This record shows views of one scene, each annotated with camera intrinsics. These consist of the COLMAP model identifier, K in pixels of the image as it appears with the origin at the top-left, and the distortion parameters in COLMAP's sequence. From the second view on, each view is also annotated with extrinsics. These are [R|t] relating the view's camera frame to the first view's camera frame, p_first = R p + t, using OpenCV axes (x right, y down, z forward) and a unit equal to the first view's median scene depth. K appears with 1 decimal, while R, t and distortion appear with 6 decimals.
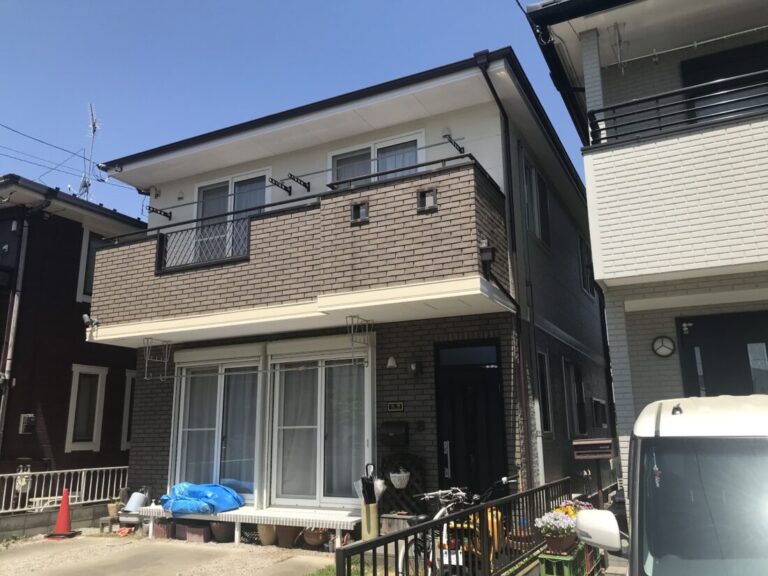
lens RADIAL K [[624.7, 0, 372.4], [0, 624.7, 287.2], [0, 0, 1]] dist [0.108637, -0.206932]
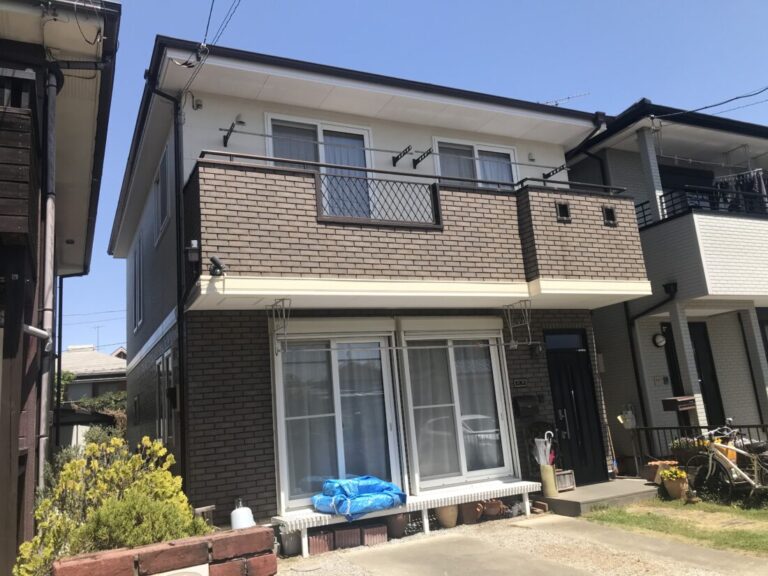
lens RADIAL K [[624.7, 0, 372.4], [0, 624.7, 287.2], [0, 0, 1]] dist [0.108637, -0.206932]
pose [[0.596951, 0.122049, 0.792940, -1.007671], [-0.101480, 0.991909, -0.076278, 0.126870], [-0.795834, -0.034933, 0.604506, 0.507968]]
